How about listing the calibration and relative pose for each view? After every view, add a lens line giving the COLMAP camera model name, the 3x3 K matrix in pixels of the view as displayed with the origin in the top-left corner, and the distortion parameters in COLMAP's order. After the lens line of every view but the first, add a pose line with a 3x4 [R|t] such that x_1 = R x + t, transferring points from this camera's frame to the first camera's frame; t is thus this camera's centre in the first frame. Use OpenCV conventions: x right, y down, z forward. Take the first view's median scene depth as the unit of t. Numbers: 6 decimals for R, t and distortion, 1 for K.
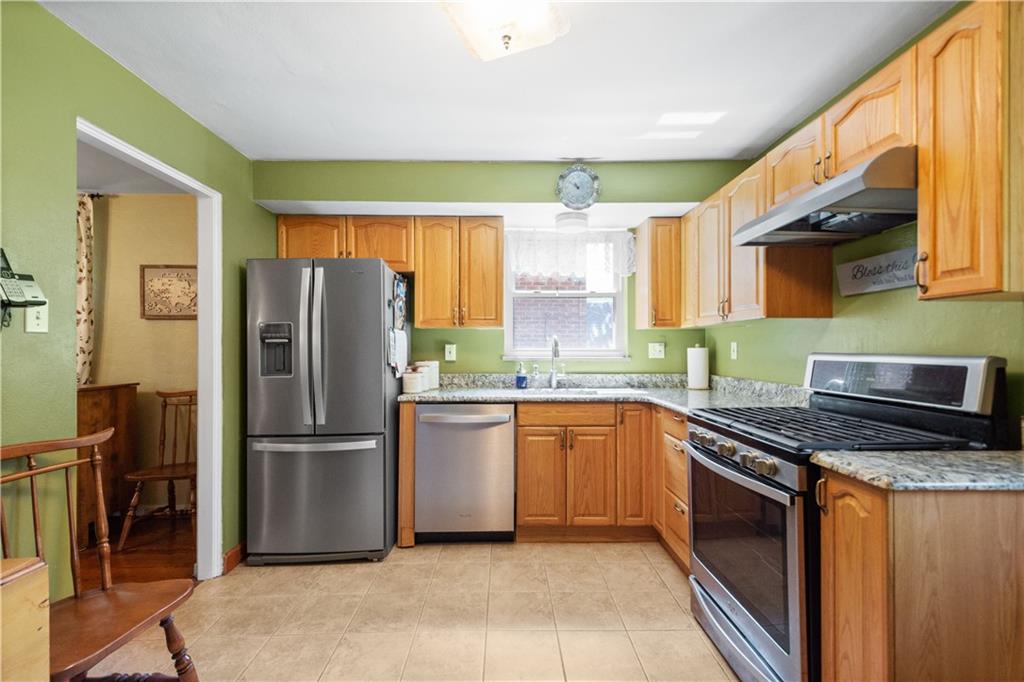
lens RADIAL K [[449.1, 0, 510.5], [0, 449.1, 343.4], [0, 0, 1]] dist [0.019915, -0.005812]
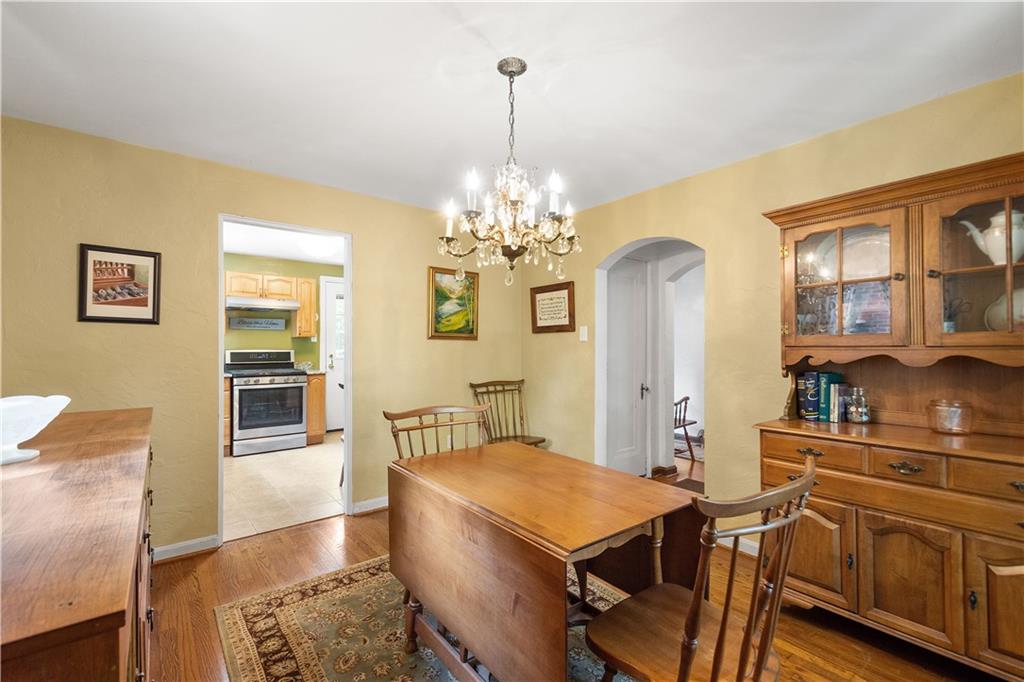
lens RADIAL K [[449.1, 0, 514.6], [0, 449.1, 347.9], [0, 0, 1]] dist [0.019915, -0.005812]
pose [[-0.631545, 0.000575, 0.775339, -1.864788], [-0.005670, 0.999970, -0.005360, 0.012930], [-0.775318, -0.007781, -0.631523, 1.046879]]
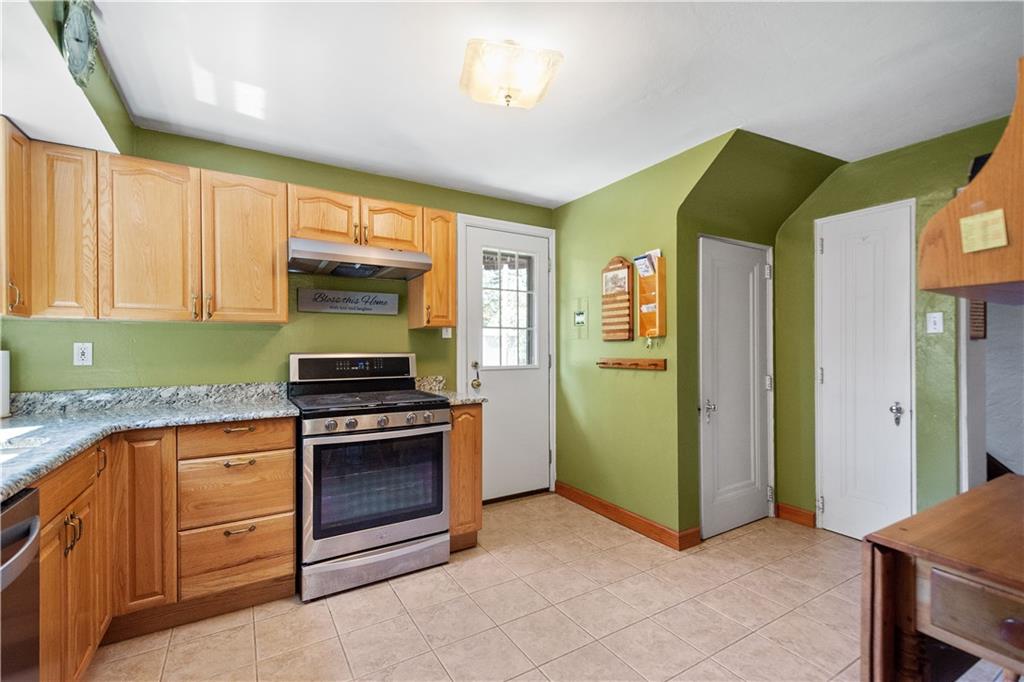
lens RADIAL K [[449.1, 0, 509.7], [0, 449.1, 351.0], [0, 0, 1]] dist [0.019915, -0.005812]
pose [[-0.505013, 0.002631, 0.863108, -0.567567], [-0.001286, 0.999992, -0.003801, 0.014745], [-0.863111, -0.003029, -0.505006, 0.854576]]
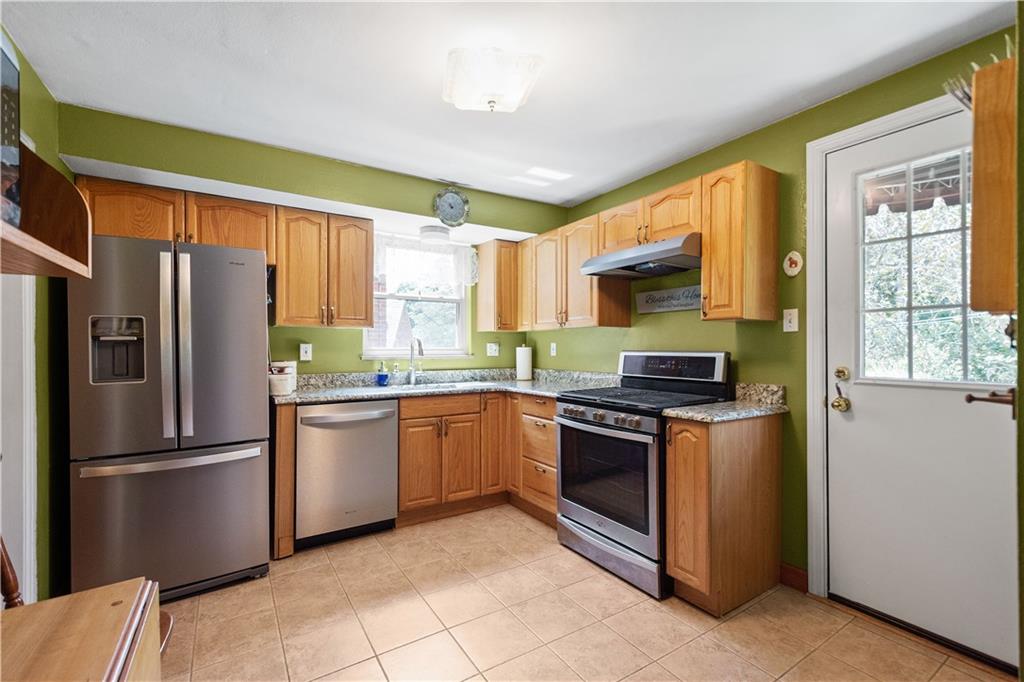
lens RADIAL K [[449.1, 0, 510.6], [0, 449.1, 346.6], [0, 0, 1]] dist [0.019915, -0.005812]
pose [[0.851940, 0.000262, 0.523640, -0.330186], [-0.004411, 0.999968, 0.006675, -0.000130], [-0.523621, -0.007996, 0.851914, -0.057125]]
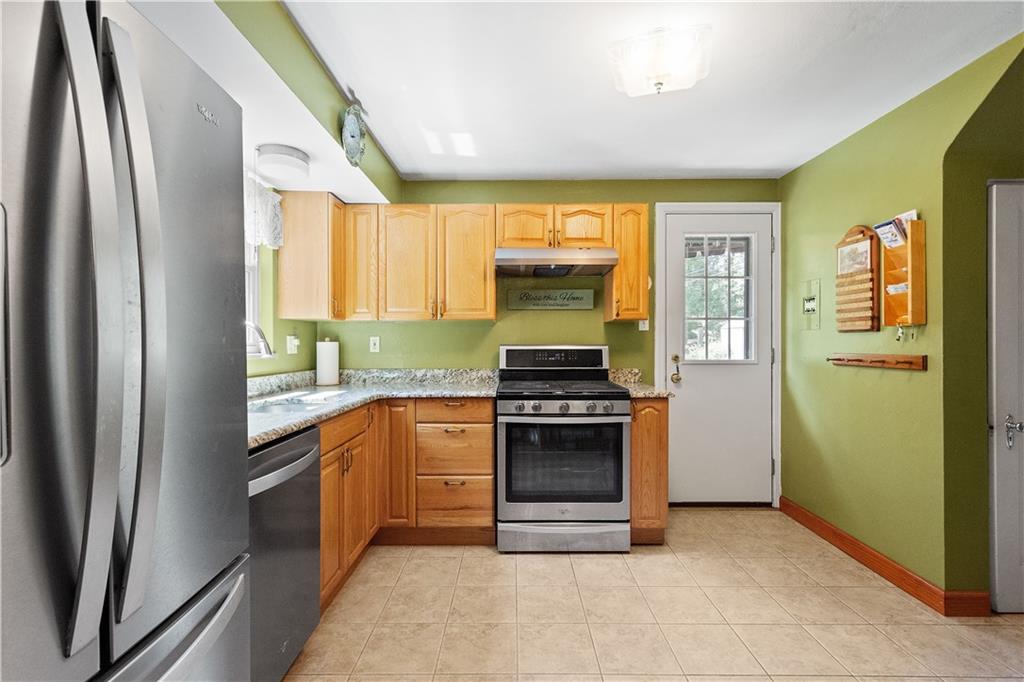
lens RADIAL K [[449.1, 0, 509.5], [0, 449.1, 344.8], [0, 0, 1]] dist [0.019915, -0.005812]
pose [[0.017069, -0.000792, 0.999854, -0.647208], [-0.007572, 0.999971, 0.000921, 0.015156], [-0.999826, -0.007587, 0.017062, 0.727878]]
